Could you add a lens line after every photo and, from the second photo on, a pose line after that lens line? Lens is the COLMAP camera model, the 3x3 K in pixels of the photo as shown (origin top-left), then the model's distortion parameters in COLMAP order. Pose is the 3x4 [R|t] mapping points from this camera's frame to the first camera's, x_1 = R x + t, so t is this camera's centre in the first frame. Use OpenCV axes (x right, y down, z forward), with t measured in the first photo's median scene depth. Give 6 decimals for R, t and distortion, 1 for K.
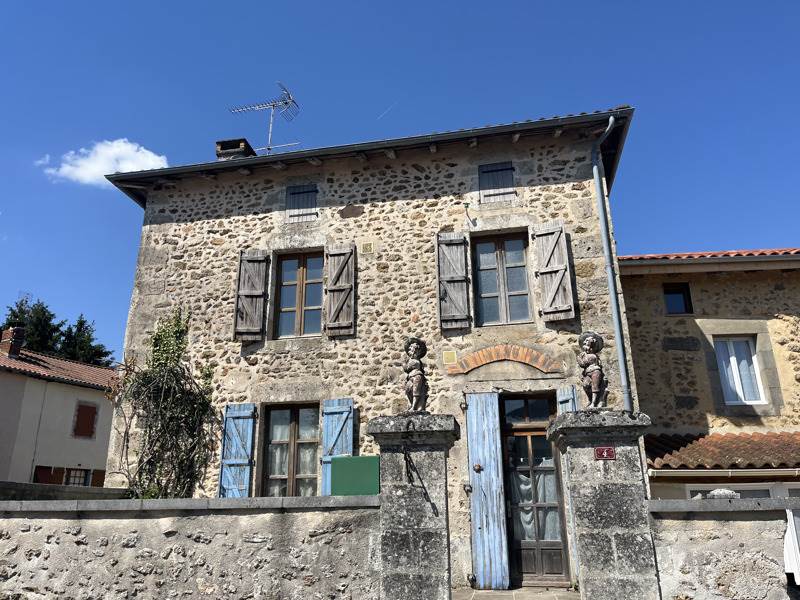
lens RADIAL K [[623.7, 0, 400.0], [0, 623.7, 300.0], [0, 0, 1]] dist [0.073663, -0.113493]
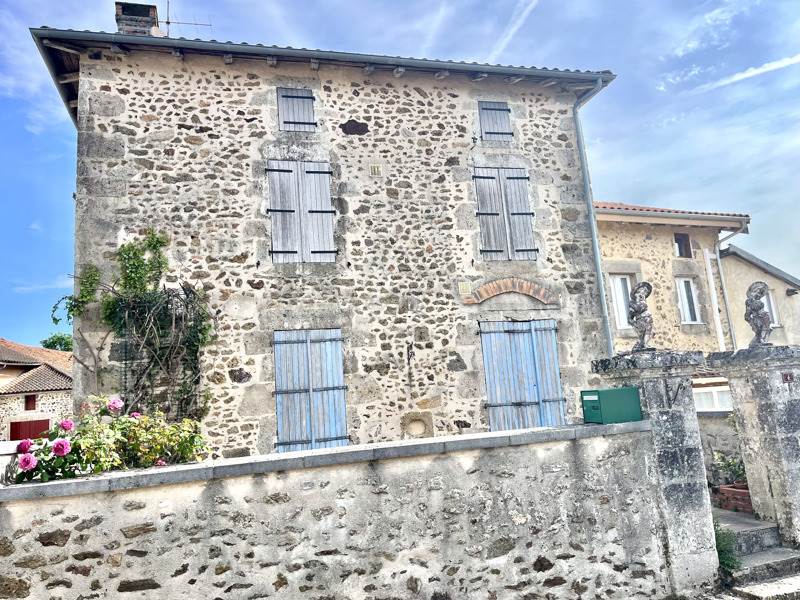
lens RADIAL K [[623.7, 0, 400.0], [0, 623.7, 300.0], [0, 0, 1]] dist [0.073663, -0.113493]
pose [[0.884140, 0.018253, 0.466866, -0.467725], [-0.080898, 0.990125, 0.114491, 0.000159], [-0.460166, -0.138994, 0.876885, 0.115319]]
